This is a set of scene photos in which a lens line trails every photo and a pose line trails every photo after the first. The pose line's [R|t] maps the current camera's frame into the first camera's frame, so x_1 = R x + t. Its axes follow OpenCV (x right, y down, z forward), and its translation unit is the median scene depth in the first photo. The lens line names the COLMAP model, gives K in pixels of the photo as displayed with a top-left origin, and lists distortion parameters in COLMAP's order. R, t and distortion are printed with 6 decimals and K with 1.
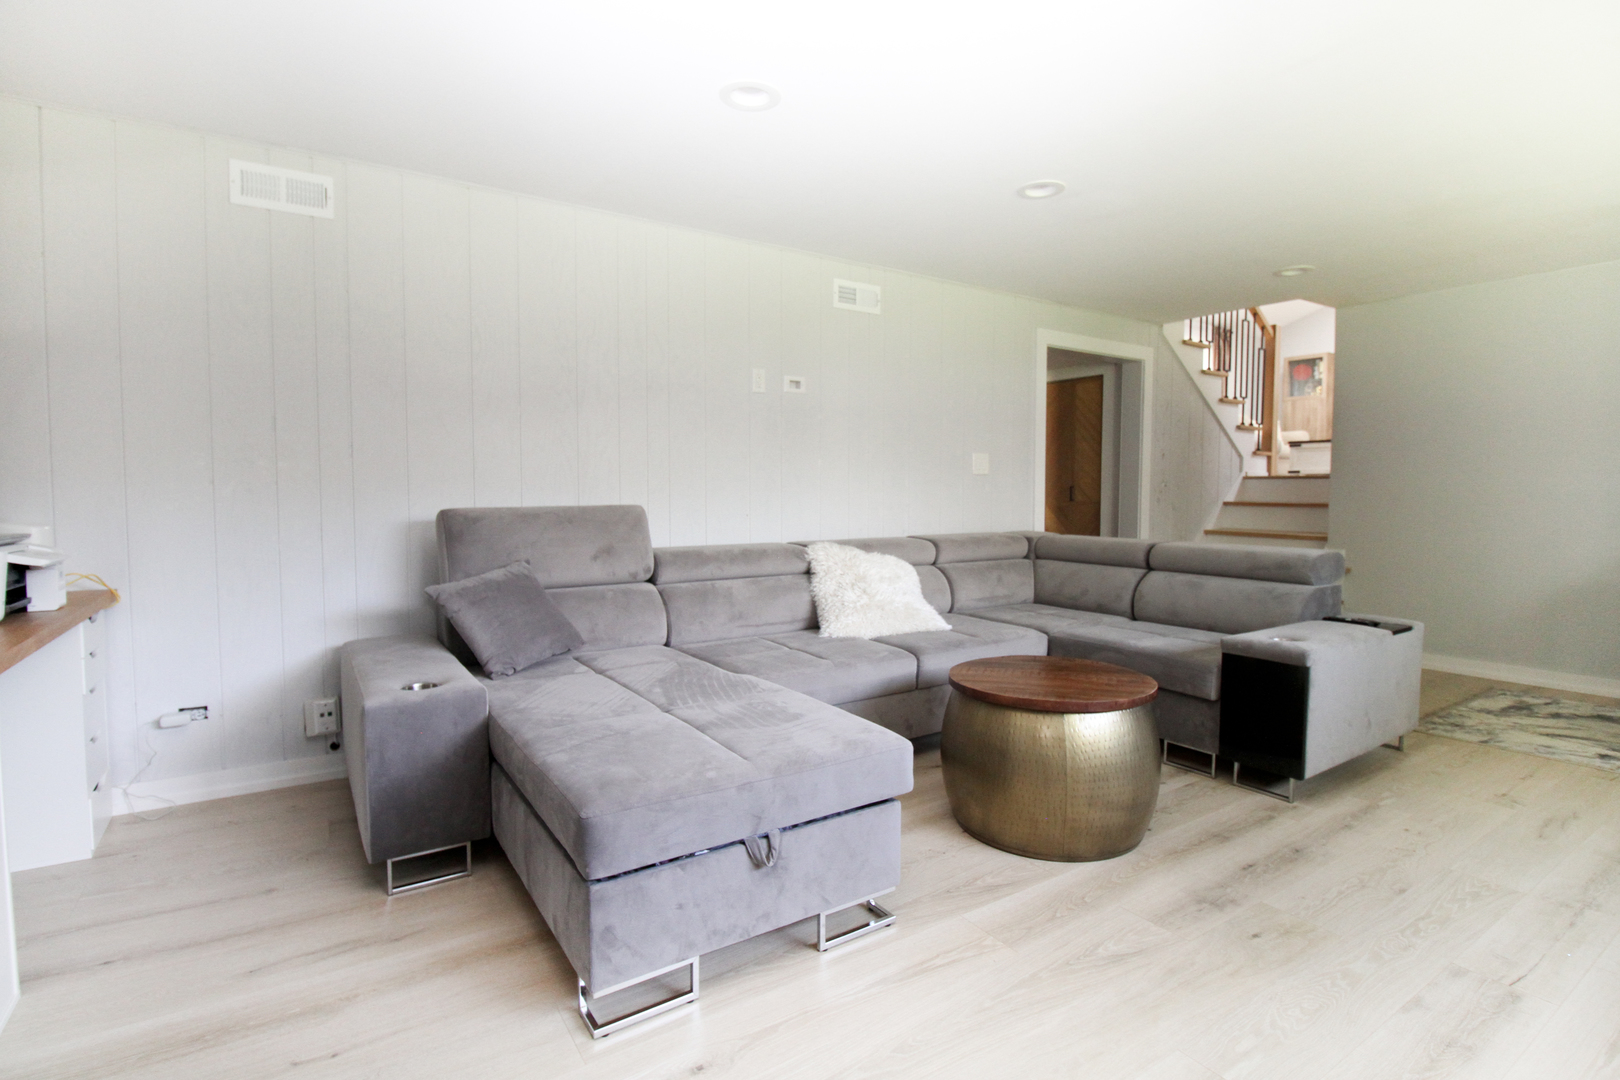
lens RADIAL K [[764.4, 0, 816.8], [0, 764.4, 542.1], [0, 0, 1]] dist [0.000773, 0.000787]
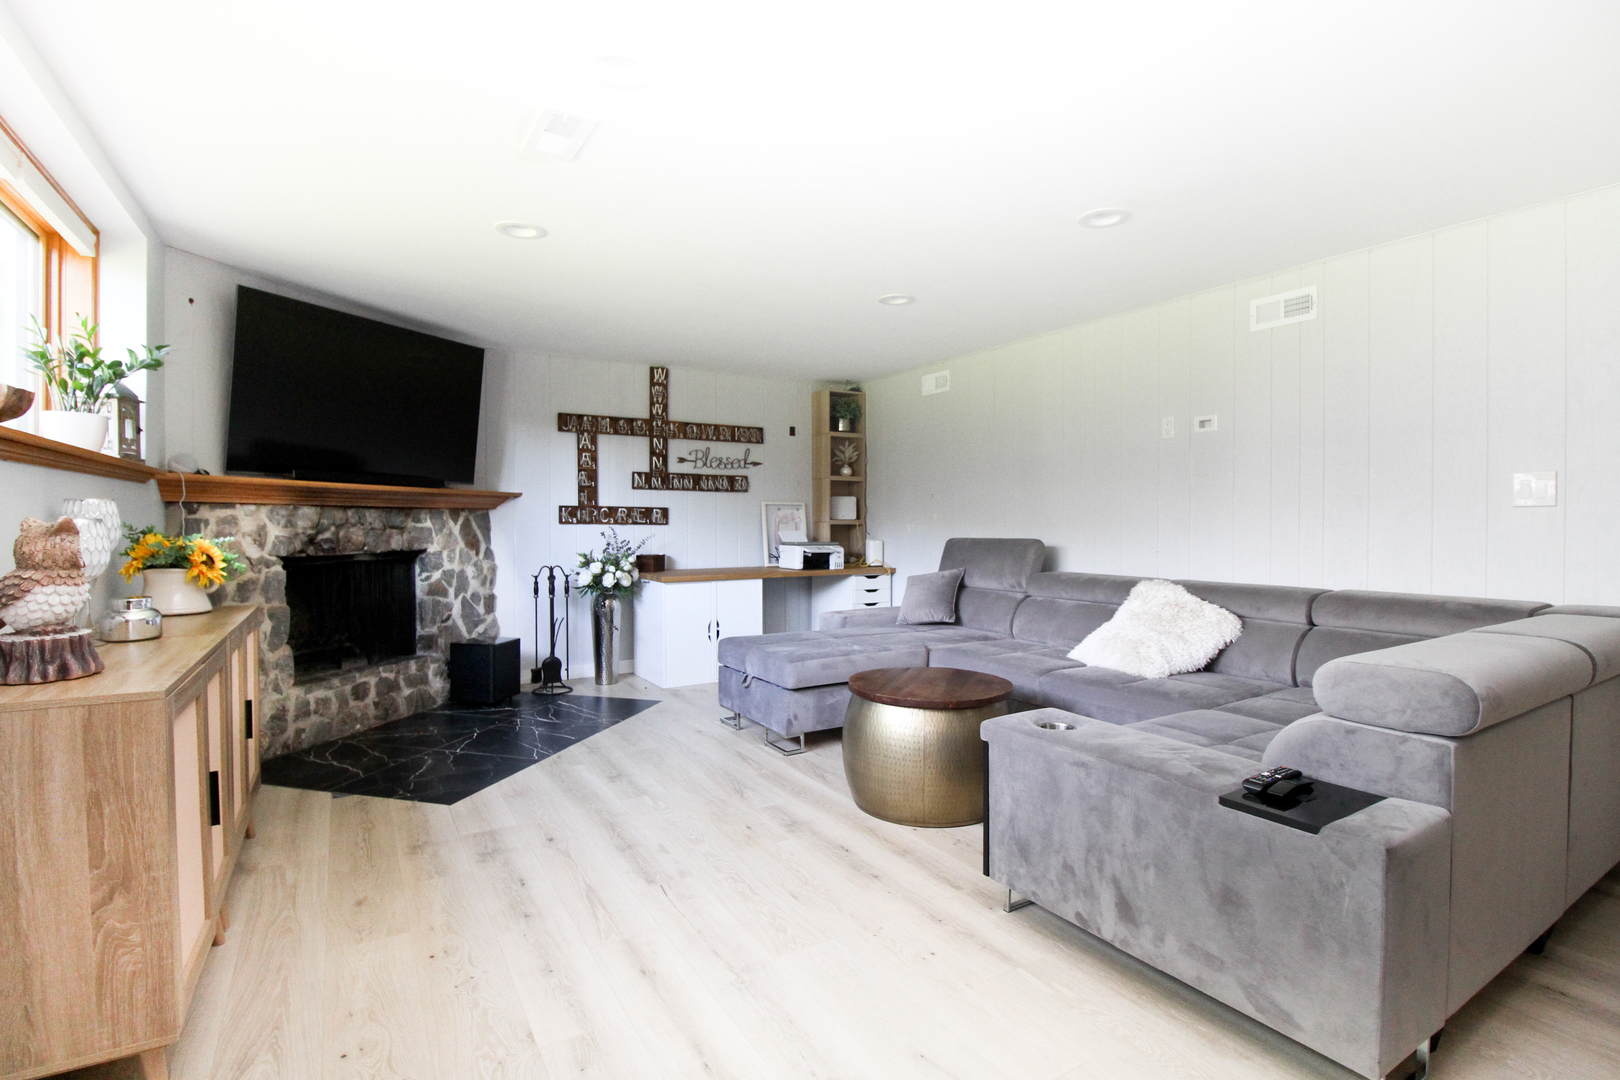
lens RADIAL K [[764.4, 0, 816.8], [0, 764.4, 542.1], [0, 0, 1]] dist [0.000773, 0.000787]
pose [[-0.037816, -0.000035, -0.999285, 1.177301], [-0.111379, 0.993769, 0.004180, -0.005184], [0.993058, 0.111457, -0.037584, 0.681078]]
